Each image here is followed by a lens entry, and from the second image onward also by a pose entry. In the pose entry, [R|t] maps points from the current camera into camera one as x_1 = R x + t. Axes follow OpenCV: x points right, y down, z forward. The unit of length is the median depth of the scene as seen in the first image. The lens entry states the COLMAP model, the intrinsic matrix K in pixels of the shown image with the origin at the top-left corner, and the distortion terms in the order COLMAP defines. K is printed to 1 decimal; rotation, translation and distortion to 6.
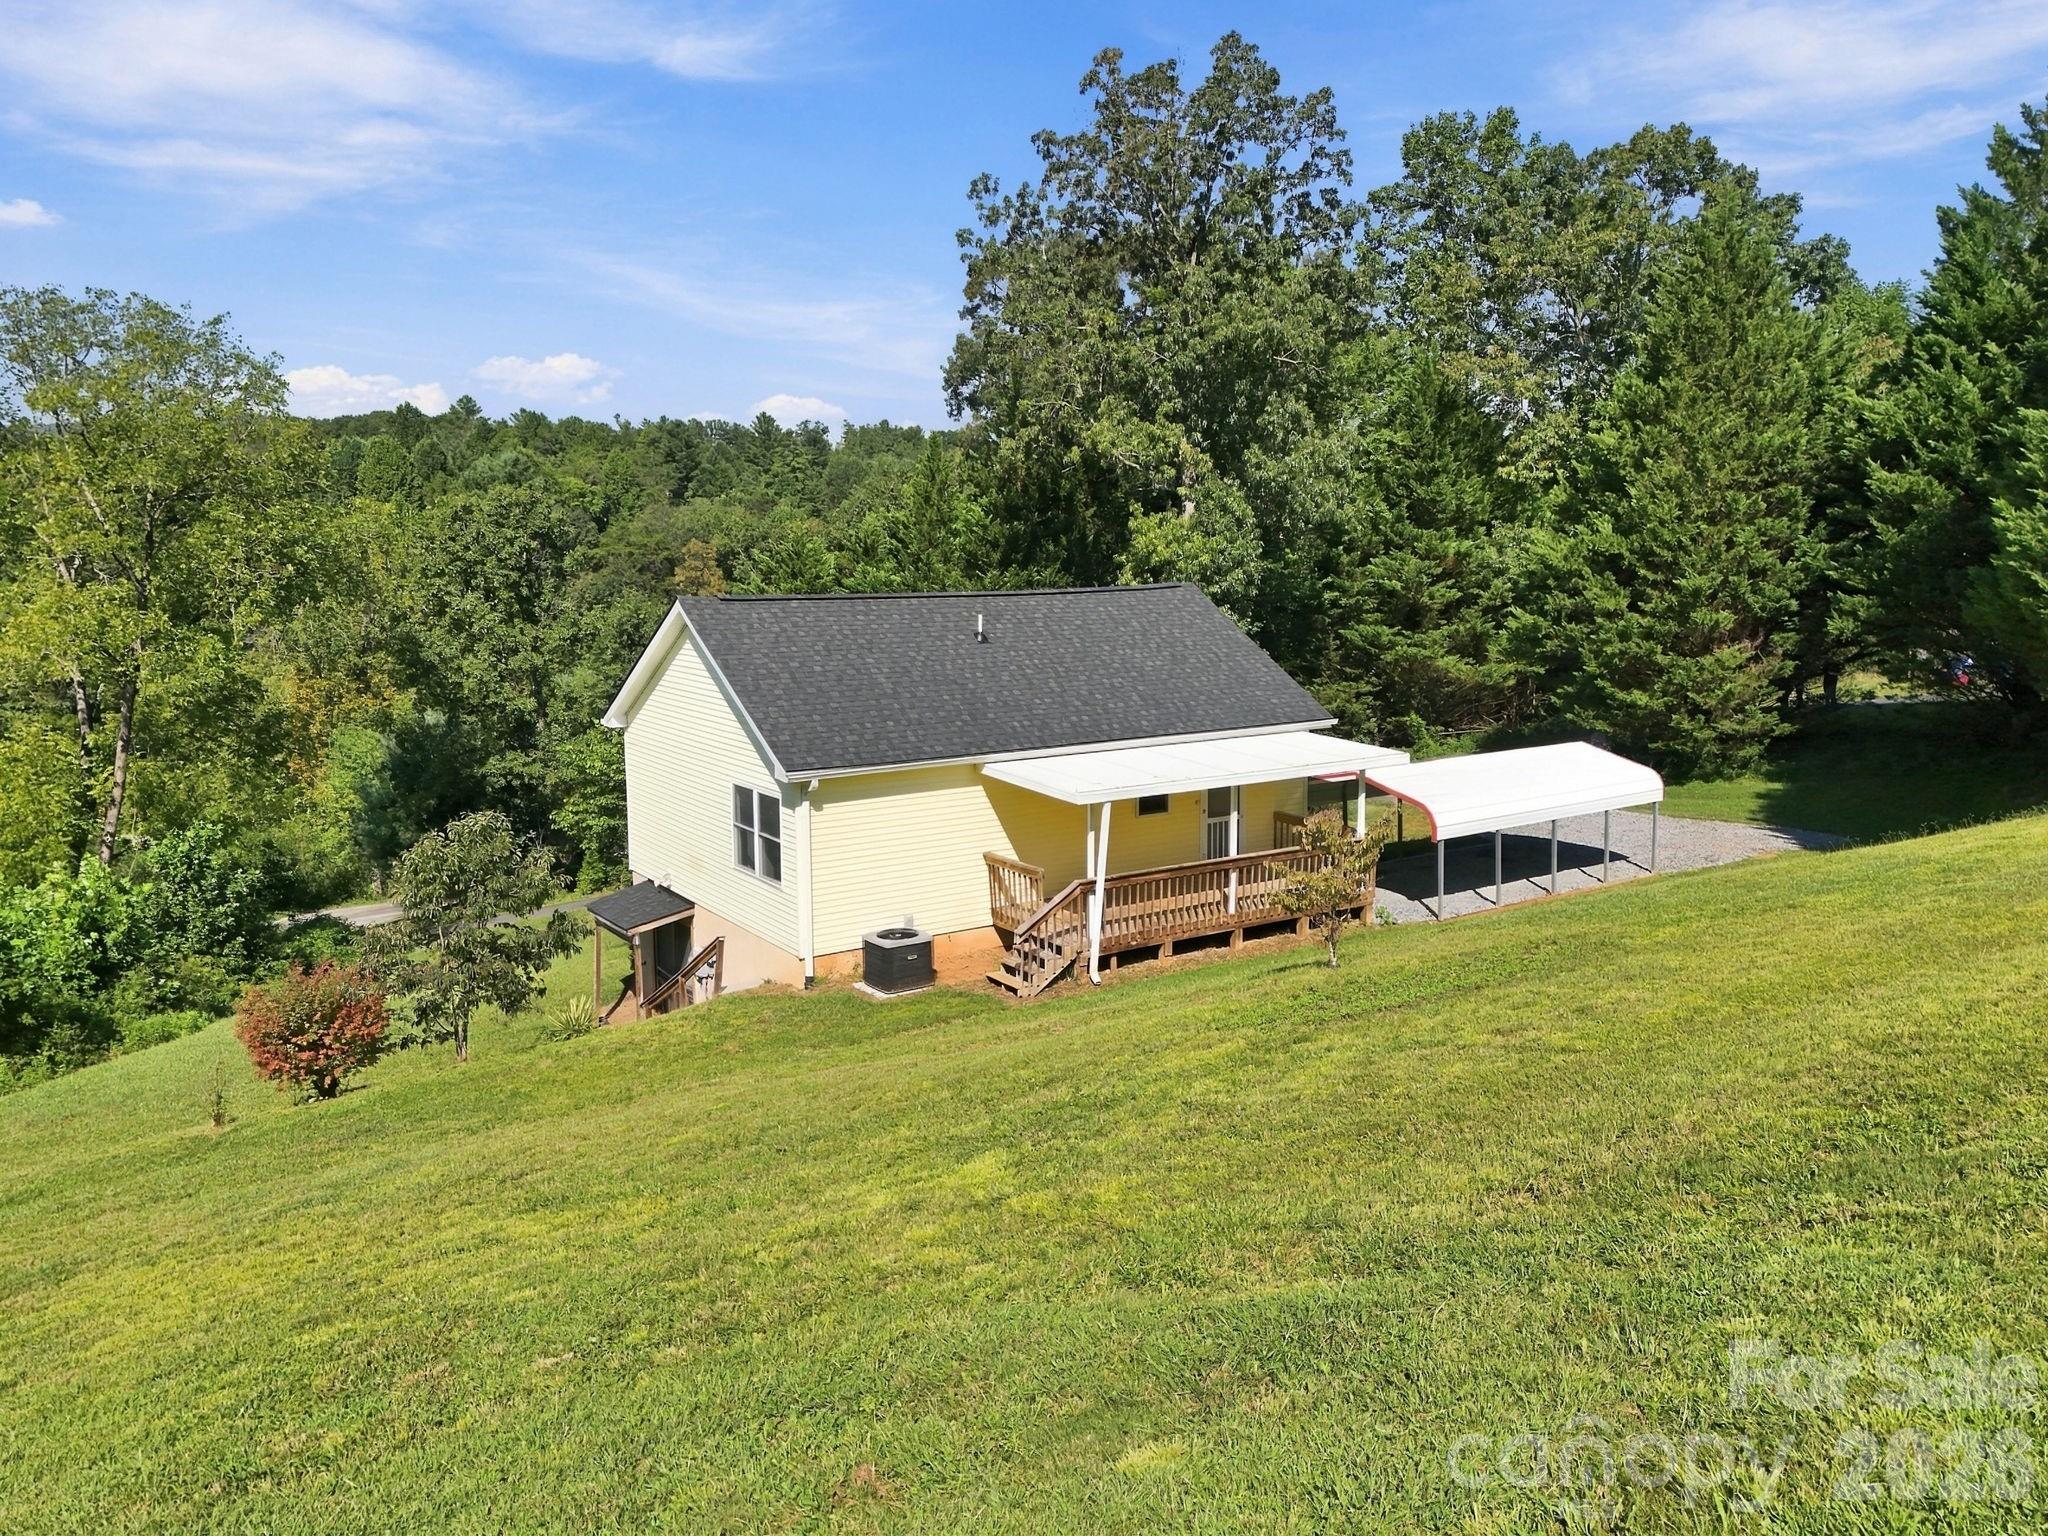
lens RADIAL K [[1571.7, 0, 1024.0], [0, 1571.7, 768.0], [0, 0, 1]] dist [0.126799, -0.124127]
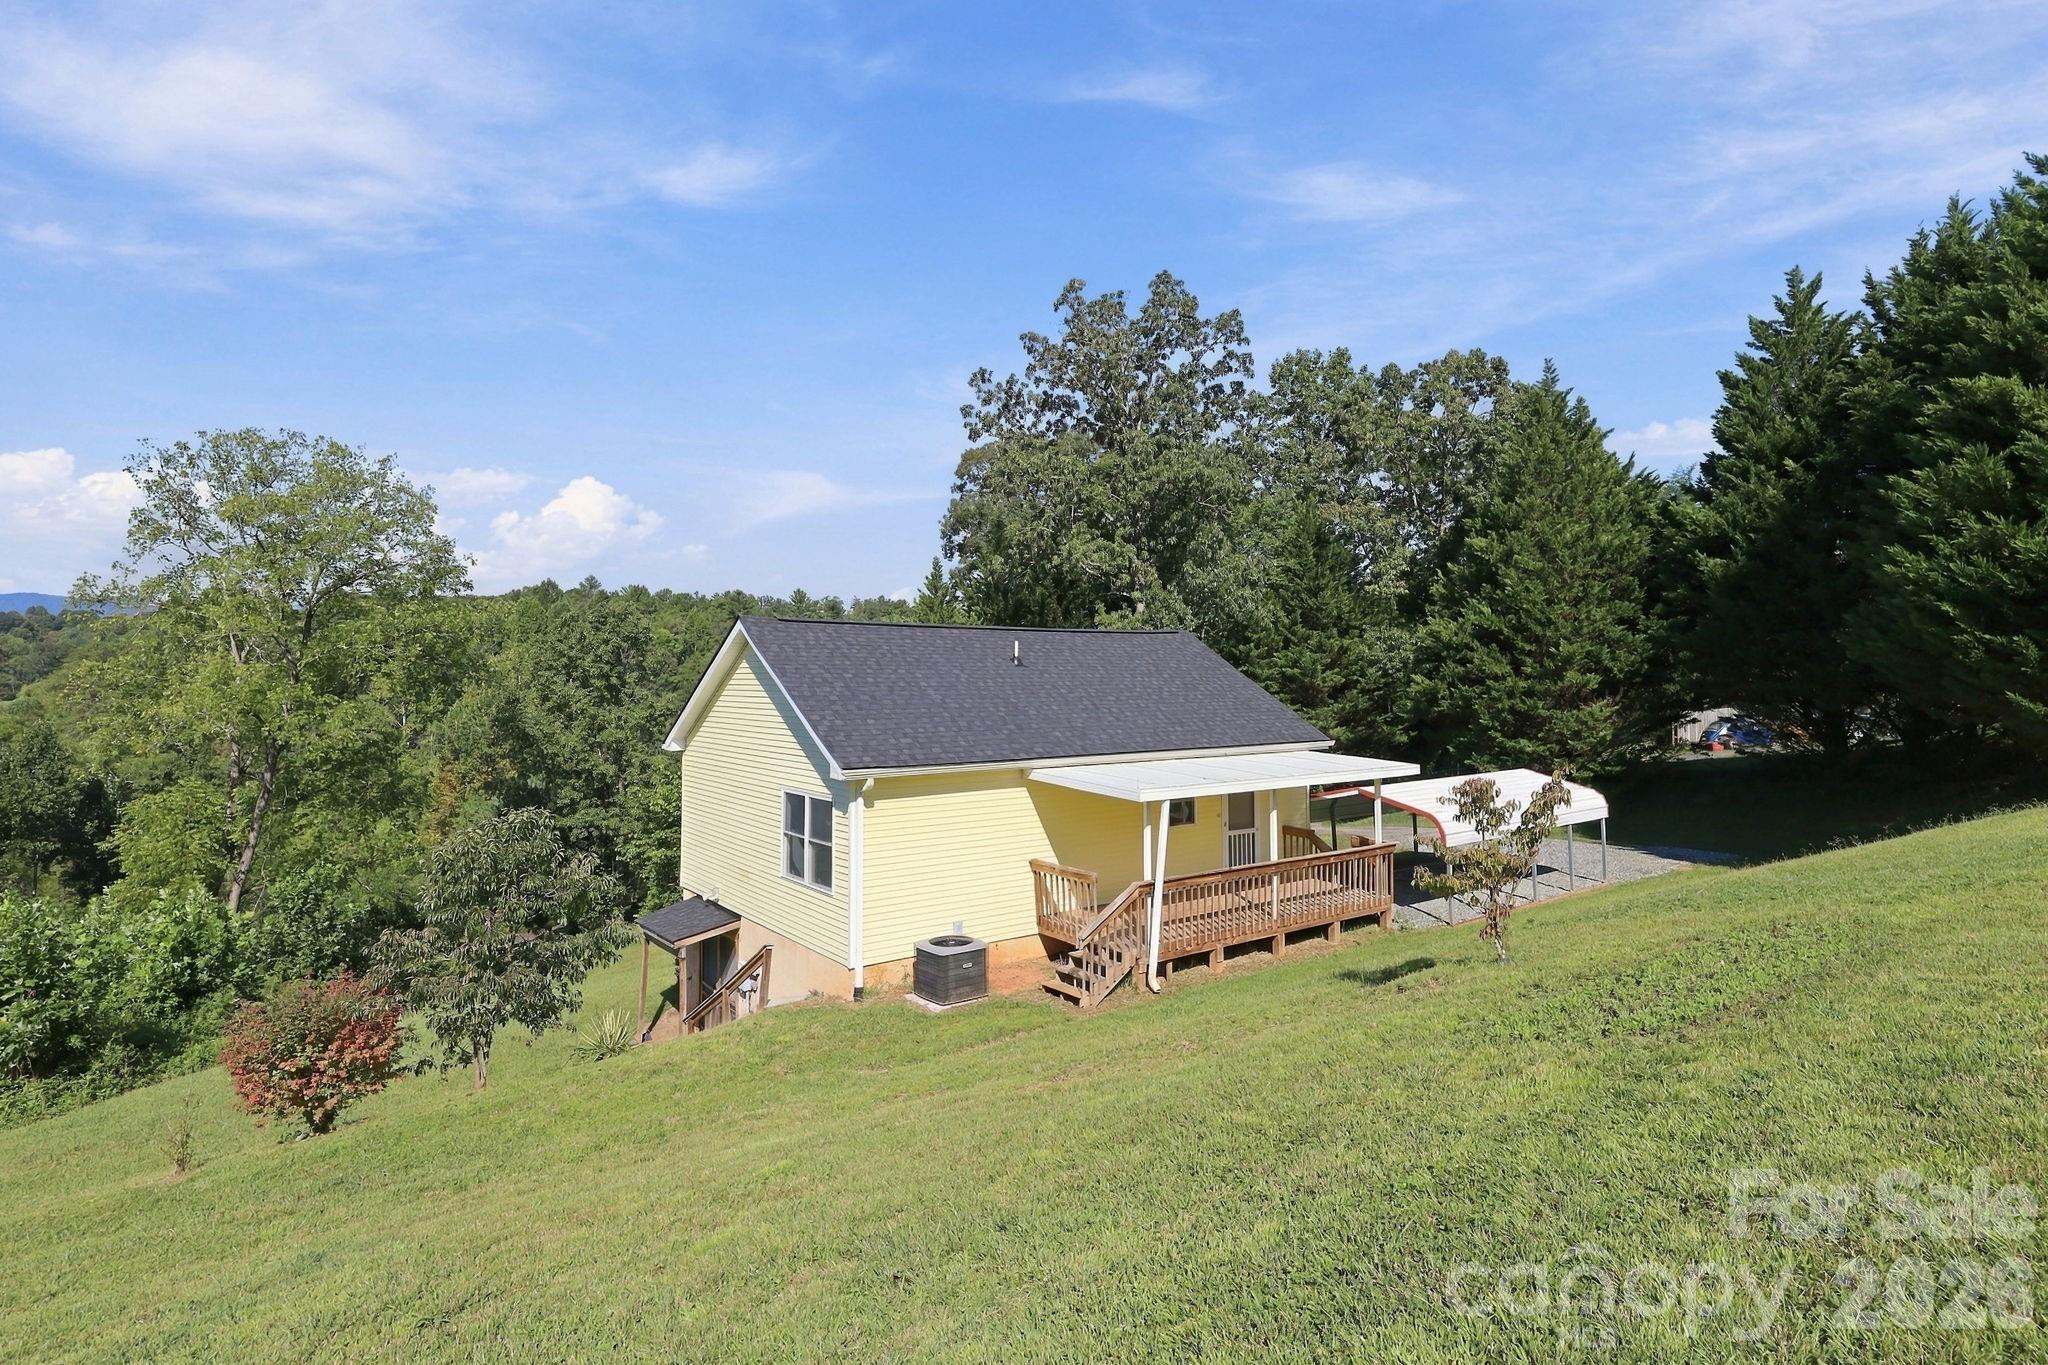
lens RADIAL K [[1083.8, 0, 1030.1], [0, 1083.8, 623.1], [0, 0, 1]] dist [0.012549, 0.000044]
pose [[0.998545, 0.005419, 0.053644, -0.040538], [0.005339, 0.980111, -0.198378, 0.027323], [-0.053652, 0.198376, 0.978656, 0.178258]]
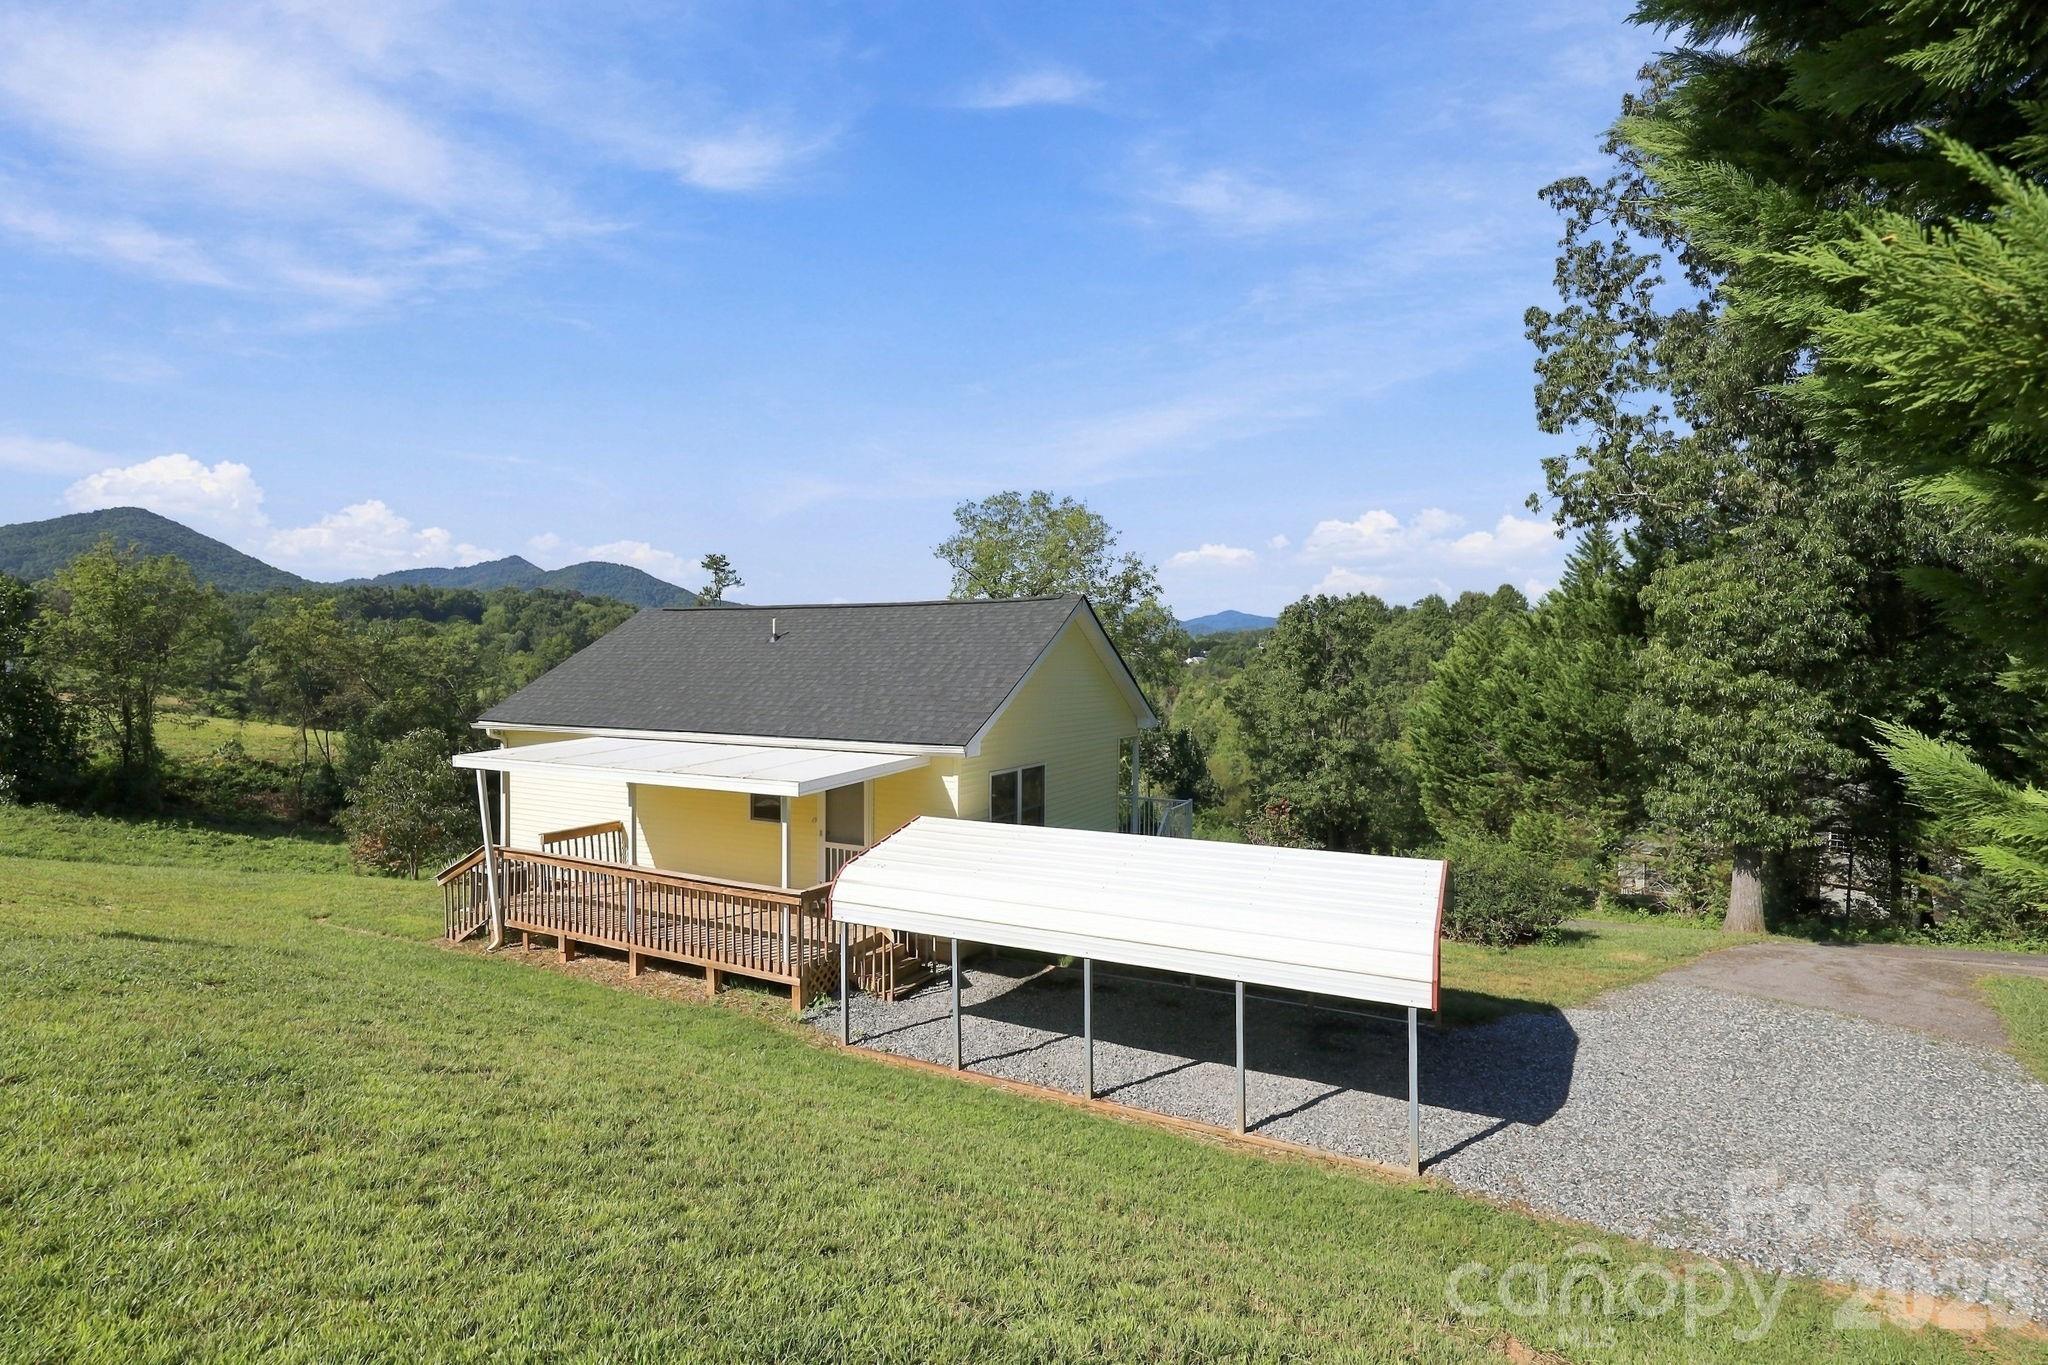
lens RADIAL K [[960.9, 0, 1024.9], [0, 960.9, 678.1], [0, 0, 1]] dist [-0.003595, -0.000101]
pose [[0.482879, 0.019931, -0.875460, 0.436942], [-0.140047, 0.988631, -0.054738, -0.029799], [0.864416, 0.149037, 0.480180, 0.573306]]
